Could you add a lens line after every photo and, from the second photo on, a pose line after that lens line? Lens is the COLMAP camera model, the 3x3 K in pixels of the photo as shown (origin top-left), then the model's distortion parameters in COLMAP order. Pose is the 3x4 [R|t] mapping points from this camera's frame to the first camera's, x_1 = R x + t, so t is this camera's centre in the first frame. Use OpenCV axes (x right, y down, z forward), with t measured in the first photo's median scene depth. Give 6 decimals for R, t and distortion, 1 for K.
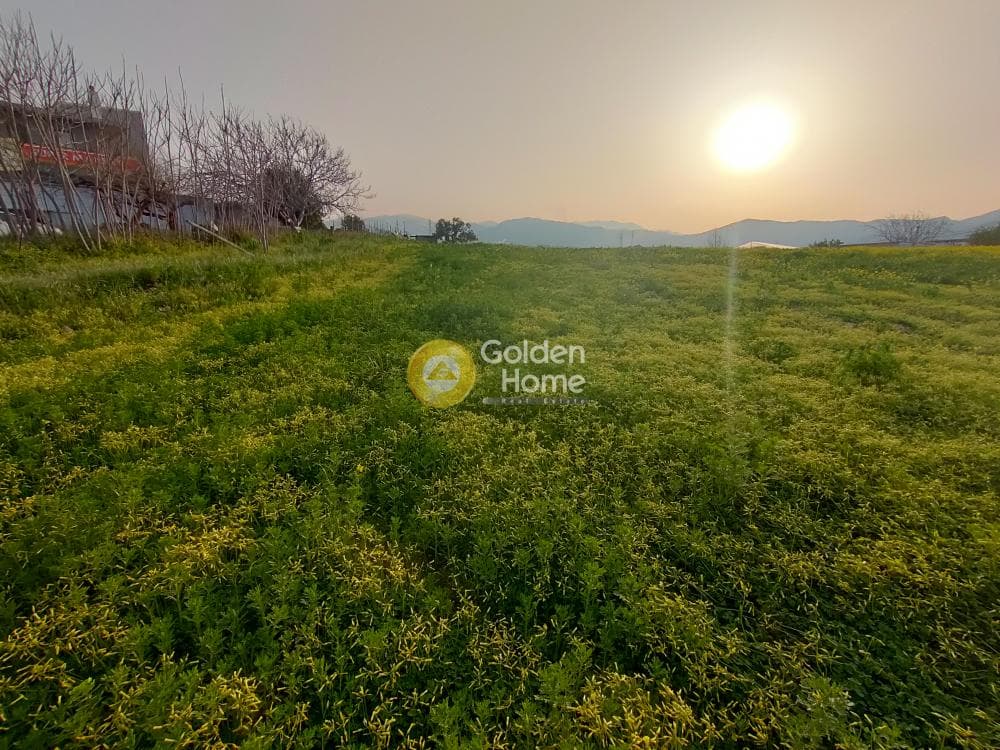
lens RADIAL K [[451.0, 0, 497.7], [0, 451.0, 377.7], [0, 0, 1]] dist [0.001131, 0.000553]
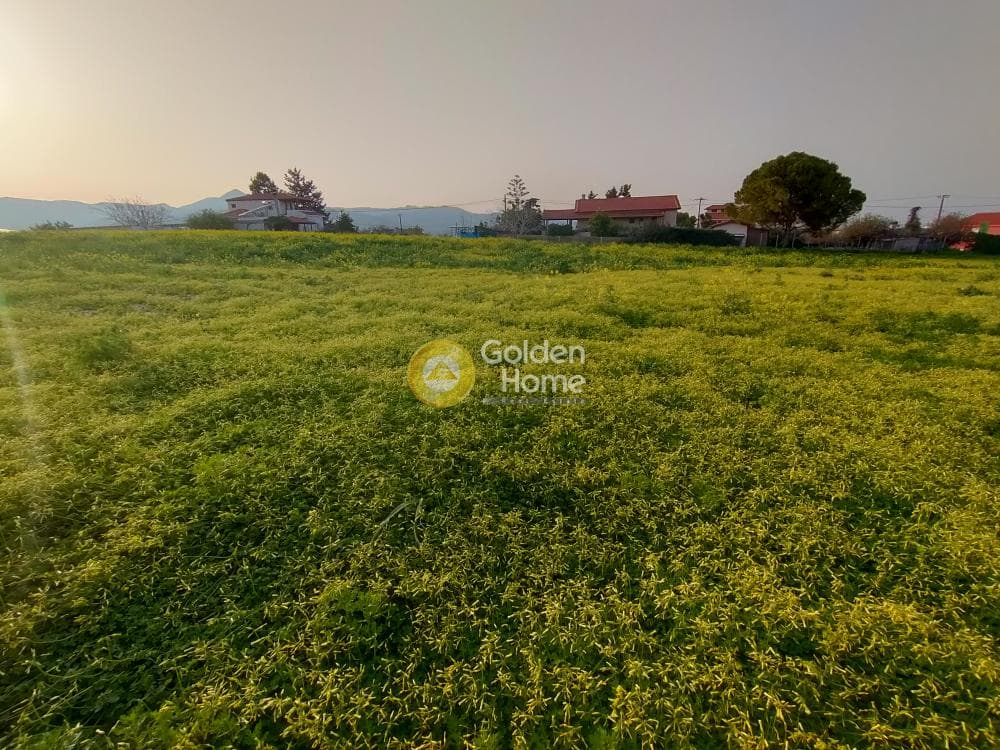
lens RADIAL K [[451.0, 0, 499.8], [0, 451.0, 376.6], [0, 0, 1]] dist [0.001131, 0.000553]
pose [[0.209961, -0.298835, 0.930921, 0.139809], [0.270272, 0.932782, 0.238475, 0.031773], [-0.939611, 0.201531, 0.276615, -0.067631]]
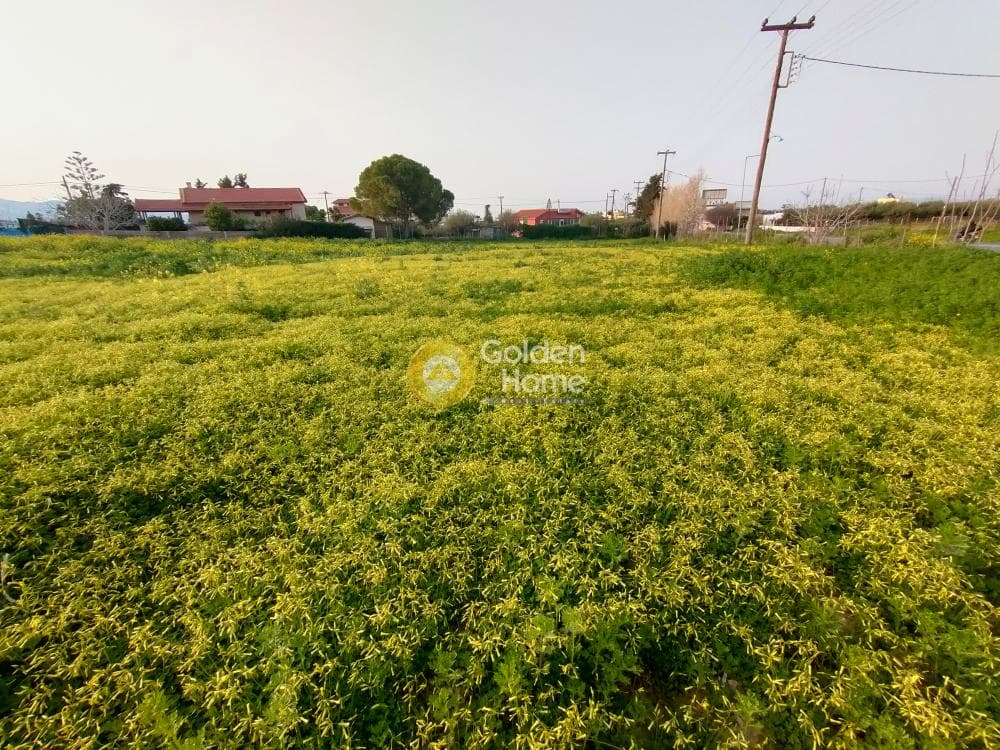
lens RADIAL K [[451.0, 0, 498.8], [0, 451.0, 376.0], [0, 0, 1]] dist [0.001131, 0.000553]
pose [[-0.498790, -0.273299, 0.822506, -0.005506], [0.248116, 0.864244, 0.437632, 0.056735], [-0.830450, 0.422363, -0.363266, -0.122996]]
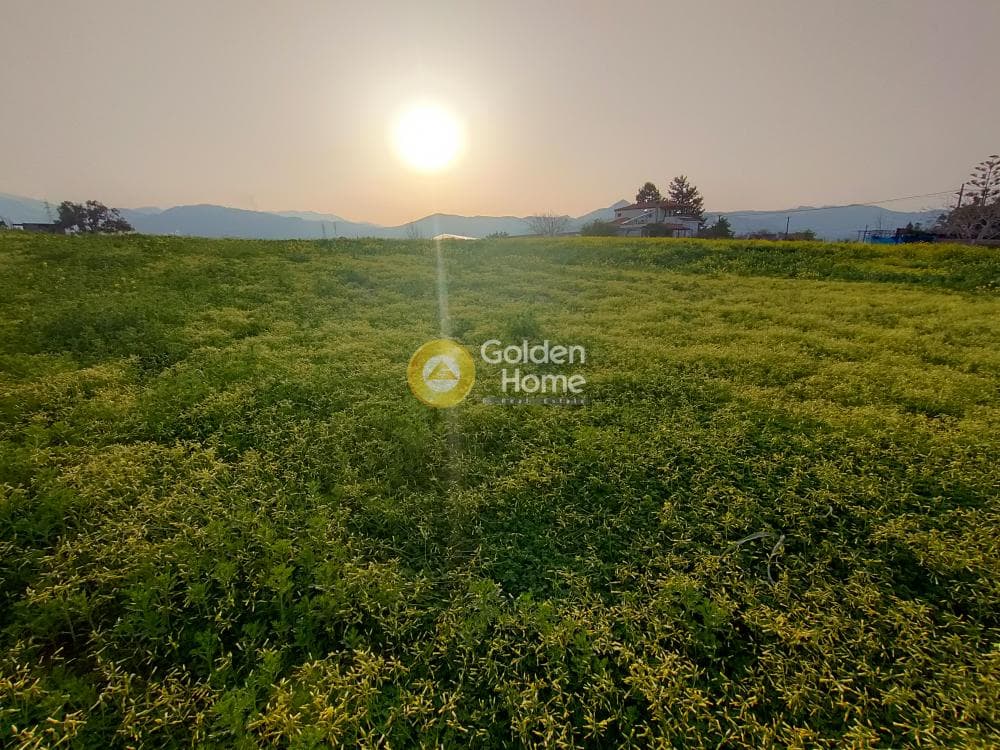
lens RADIAL K [[451.0, 0, 500.4], [0, 451.0, 377.4], [0, 0, 1]] dist [0.001131, 0.000553]
pose [[0.818215, -0.173459, 0.548120, 0.077427], [0.164453, 0.984177, 0.065965, 0.018306], [-0.550890, 0.036166, 0.833794, -0.036262]]
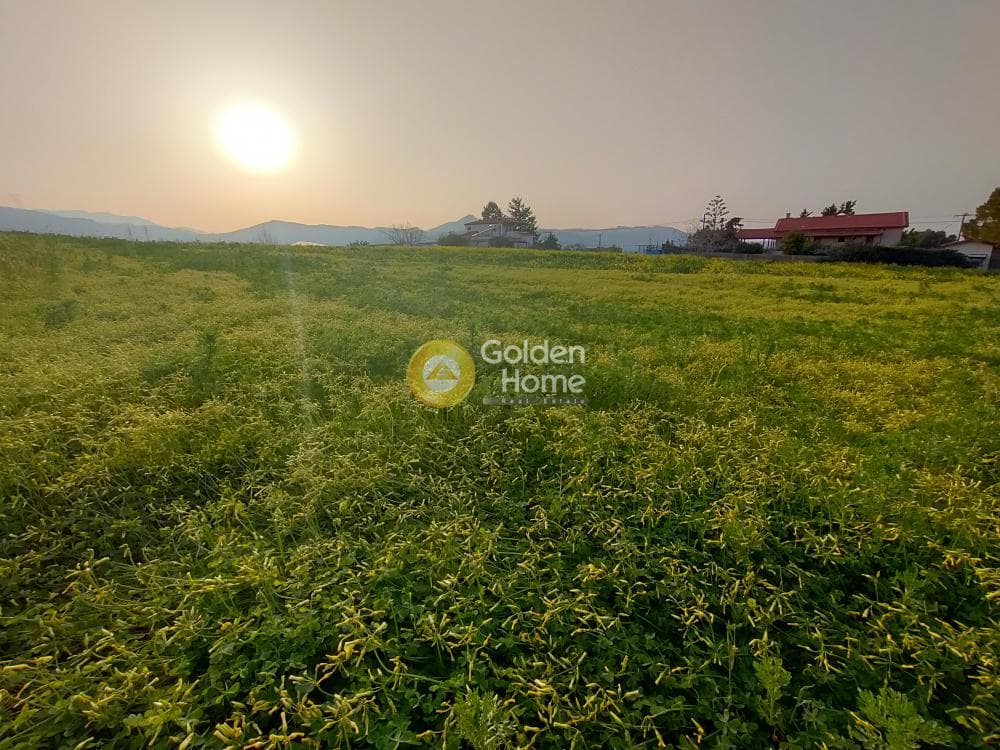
lens RADIAL K [[451.0, 0, 498.7], [0, 451.0, 374.6], [0, 0, 1]] dist [0.001131, 0.000553]
pose [[0.603600, -0.204864, 0.770517, -2.727900], [0.210207, 0.973121, 0.094063, 0.794509], [-0.769077, 0.105191, 0.630440, -2.159309]]
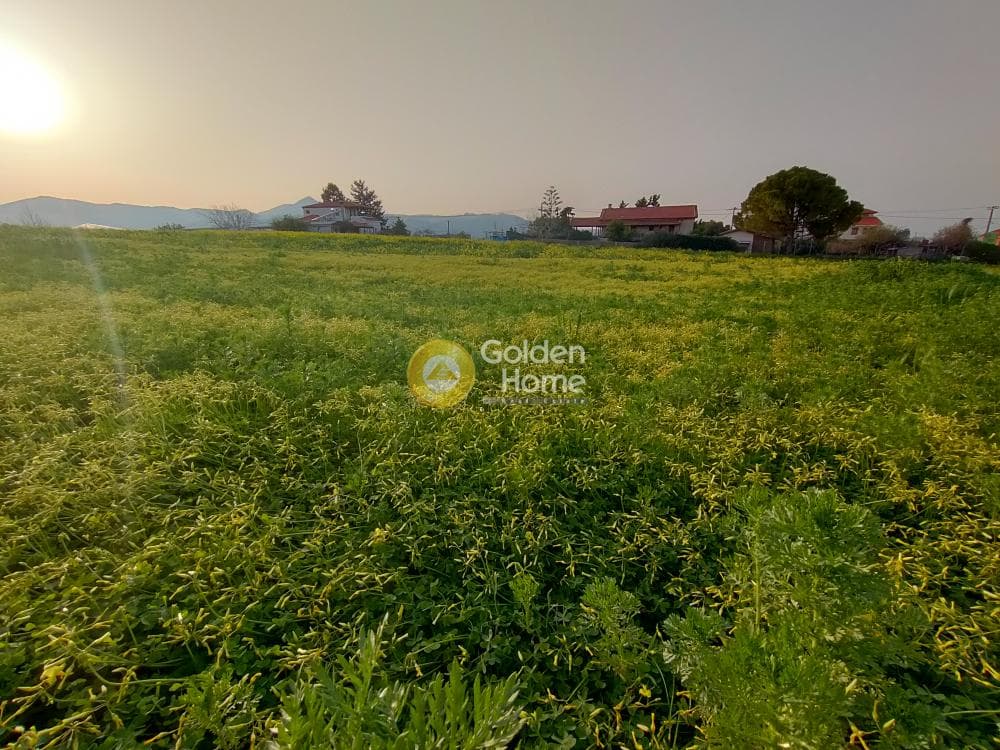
lens RADIAL K [[451.0, 0, 497.7], [0, 451.0, 375.2], [0, 0, 1]] dist [0.001131, 0.000553]
pose [[0.328466, -0.268764, 0.905470, -2.702243], [0.247997, 0.949566, 0.191890, 0.827513], [-0.911377, 0.161524, 0.378552, -2.219579]]
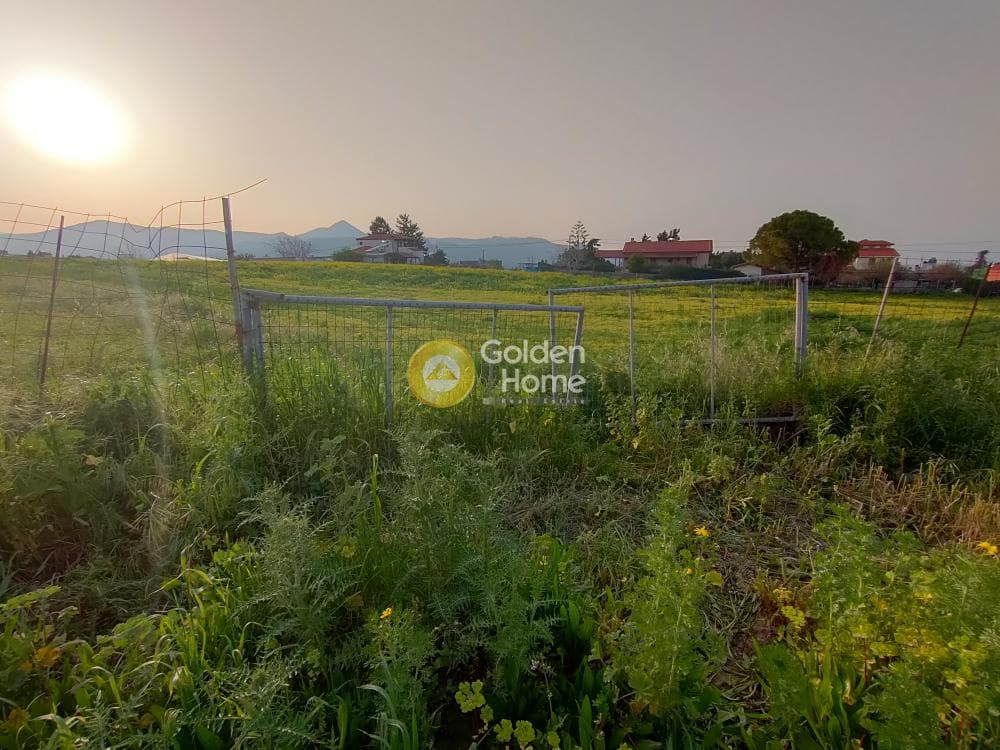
lens RADIAL K [[451.0, 0, 499.7], [0, 451.0, 375.6], [0, 0, 1]] dist [0.001131, 0.000553]
pose [[0.379202, -0.219511, 0.898900, -5.623375], [0.237007, 0.962088, 0.134960, 0.553681], [-0.894446, 0.161868, 0.416851, -2.959805]]
